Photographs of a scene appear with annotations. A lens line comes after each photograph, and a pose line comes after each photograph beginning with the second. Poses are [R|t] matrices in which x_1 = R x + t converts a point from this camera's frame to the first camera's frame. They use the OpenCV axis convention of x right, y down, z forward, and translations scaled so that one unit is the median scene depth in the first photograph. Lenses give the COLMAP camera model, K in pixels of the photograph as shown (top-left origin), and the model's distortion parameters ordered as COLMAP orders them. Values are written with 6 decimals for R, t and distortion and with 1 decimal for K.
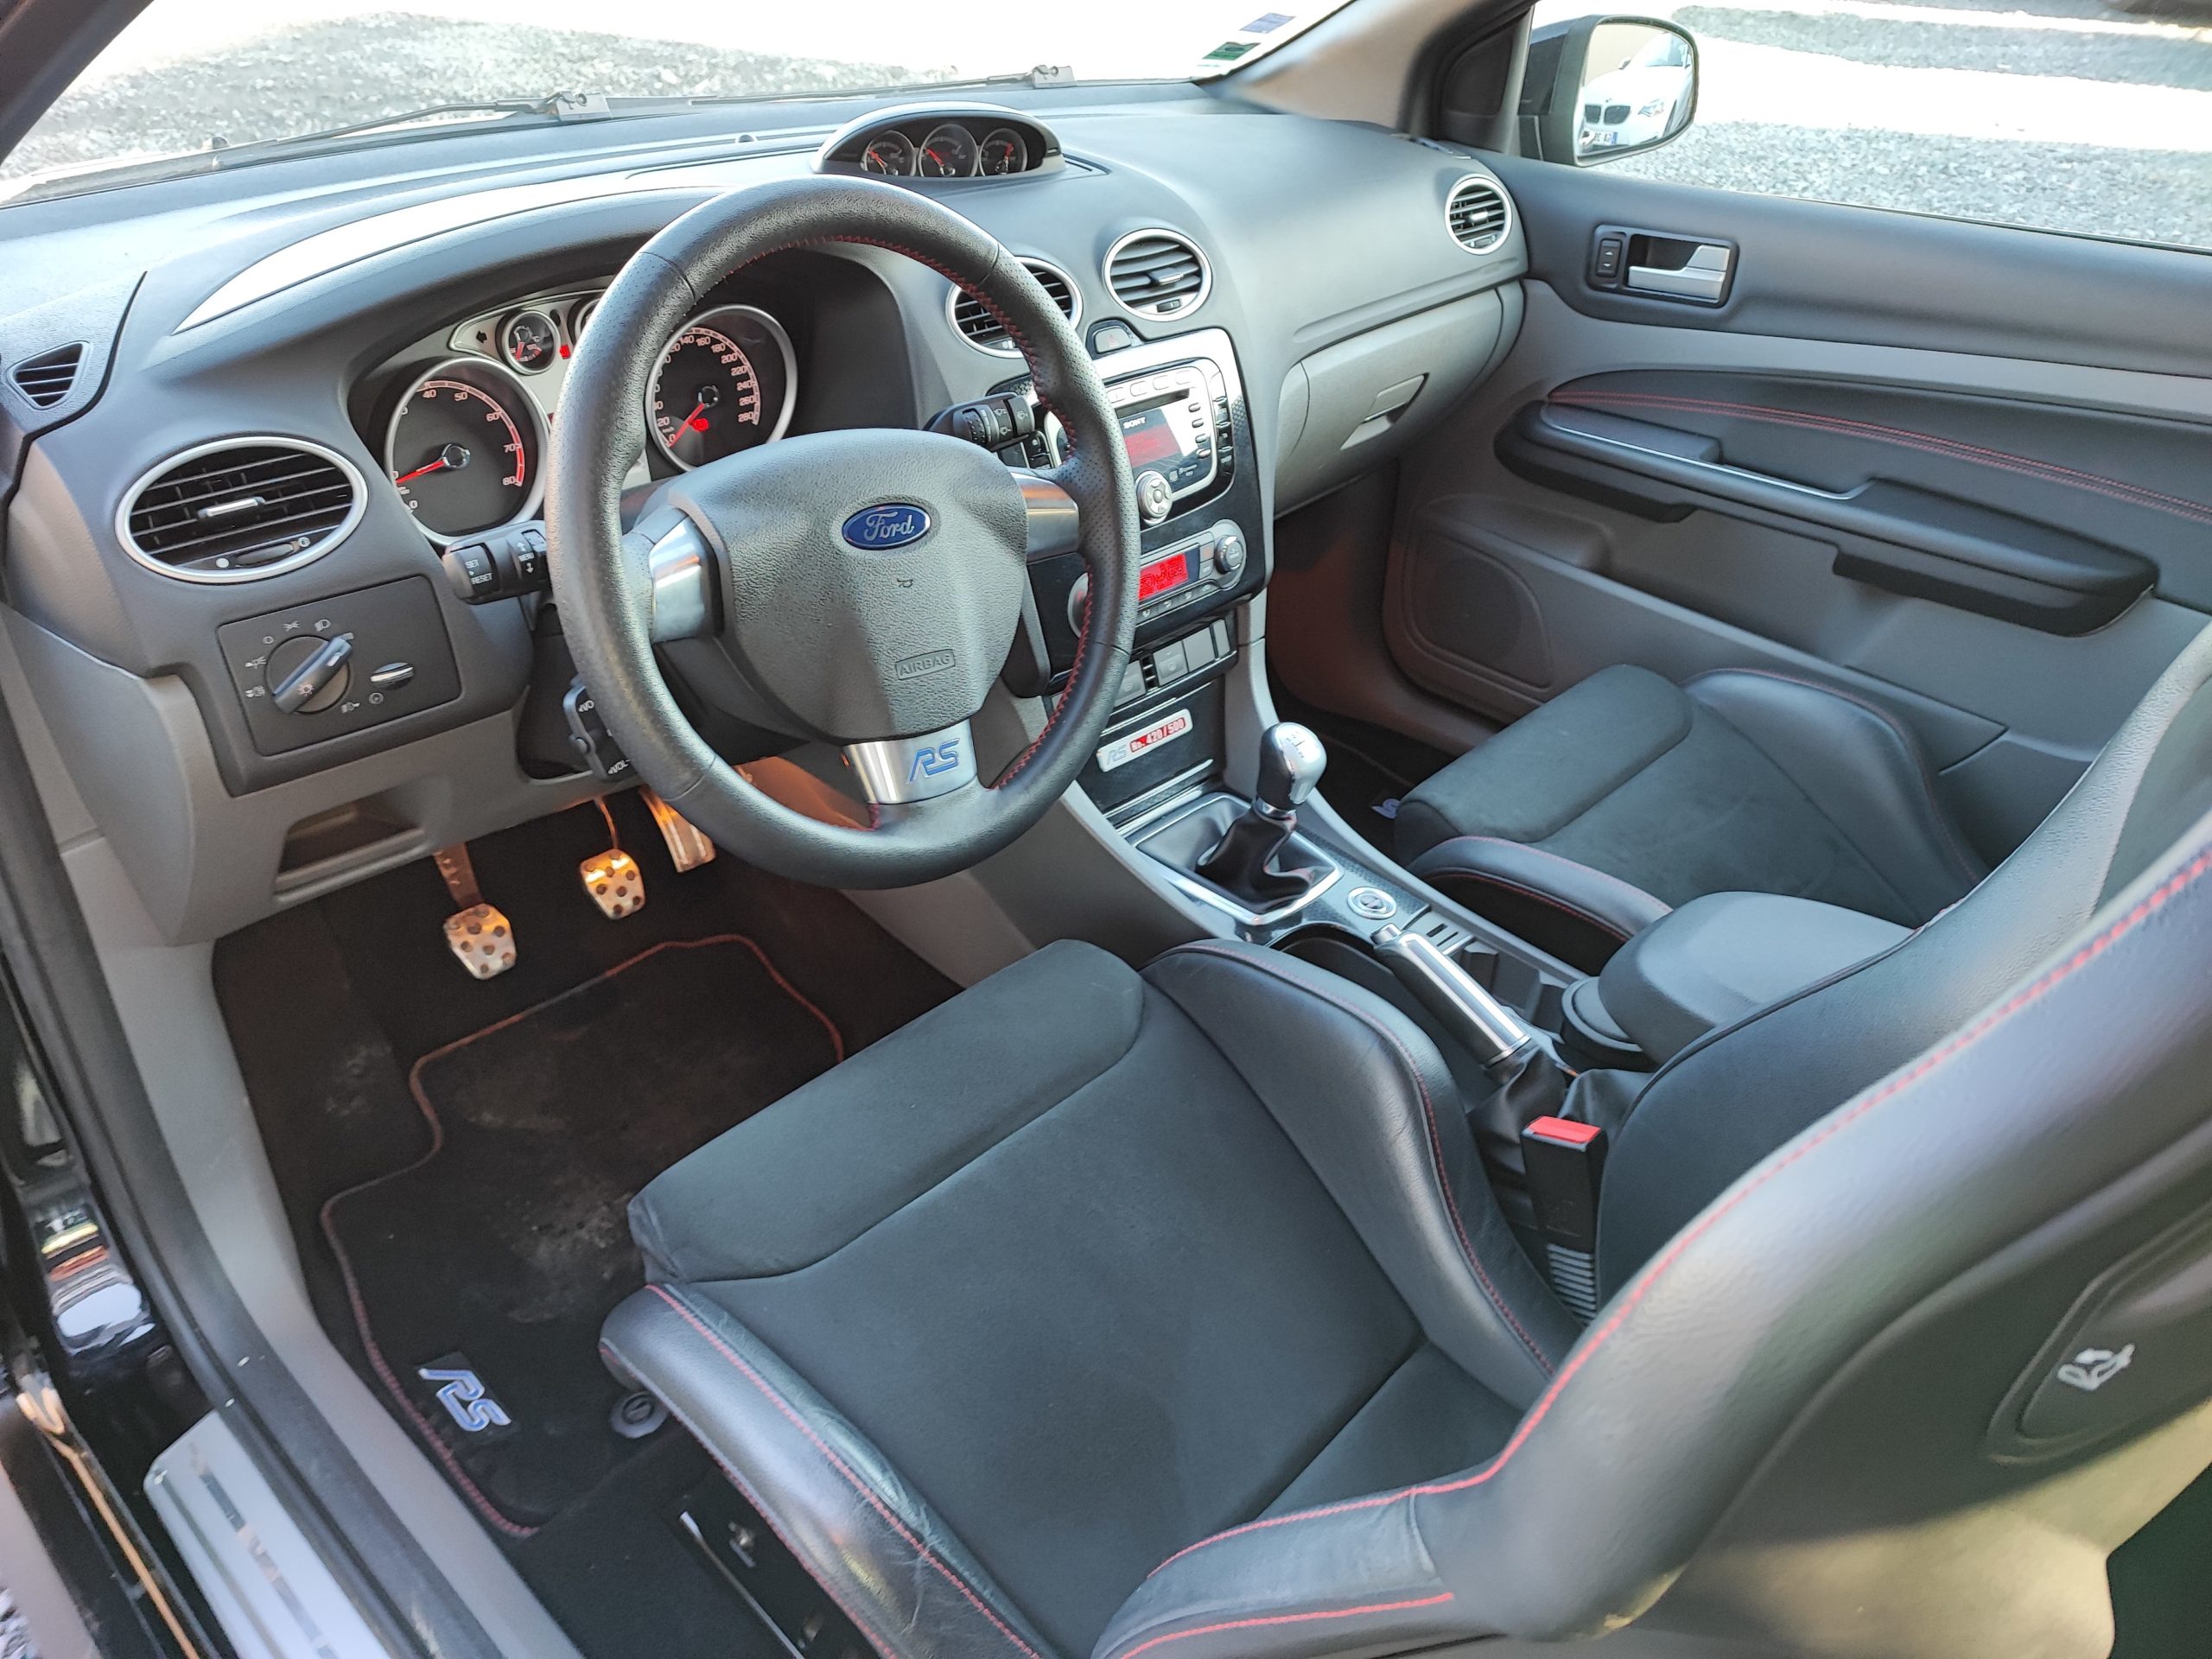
lens RADIAL K [[1573.7, 0, 1098.5], [0, 1573.7, 860.5], [0, 0, 1]] dist [0.058121, -0.063952]
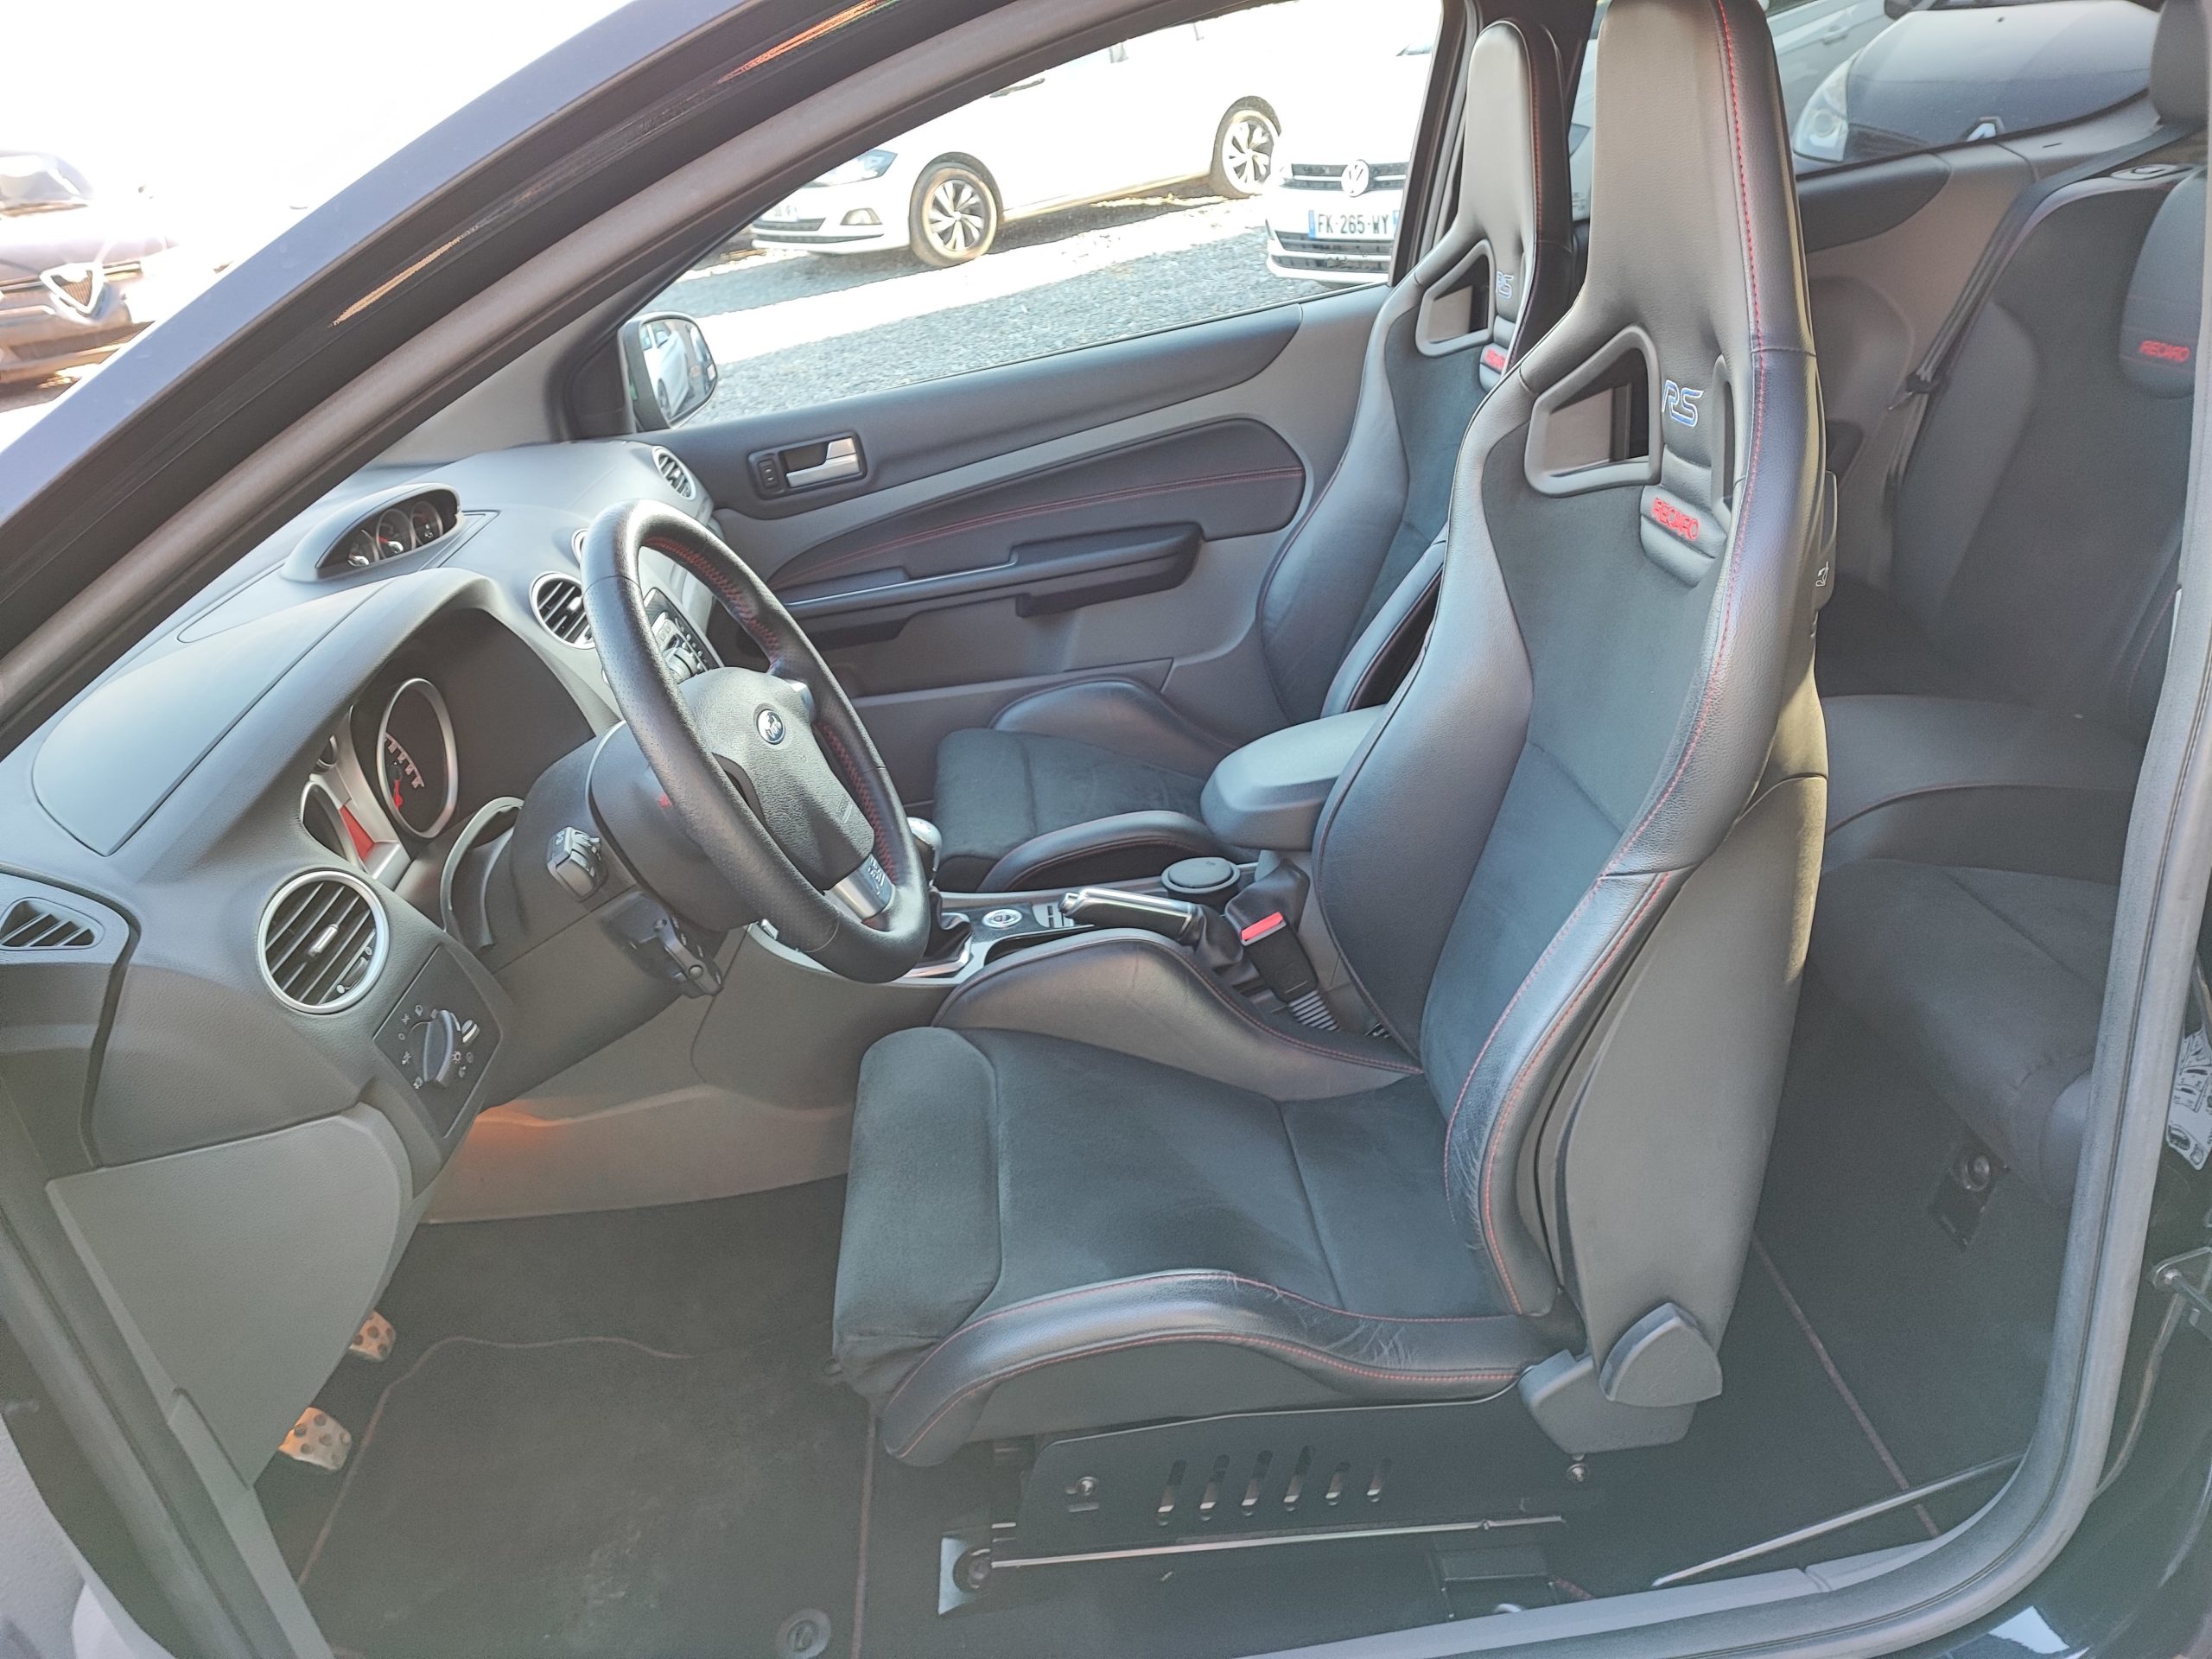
lens RADIAL K [[1573.7, 0, 1098.5], [0, 1573.7, 860.5], [0, 0, 1]] dist [0.058121, -0.063952]
pose [[0.666092, -0.454016, 0.591770, -0.416543], [0.546827, 0.836826, 0.026522, -0.004376], [-0.507250, 0.305929, 0.805671, -0.076688]]
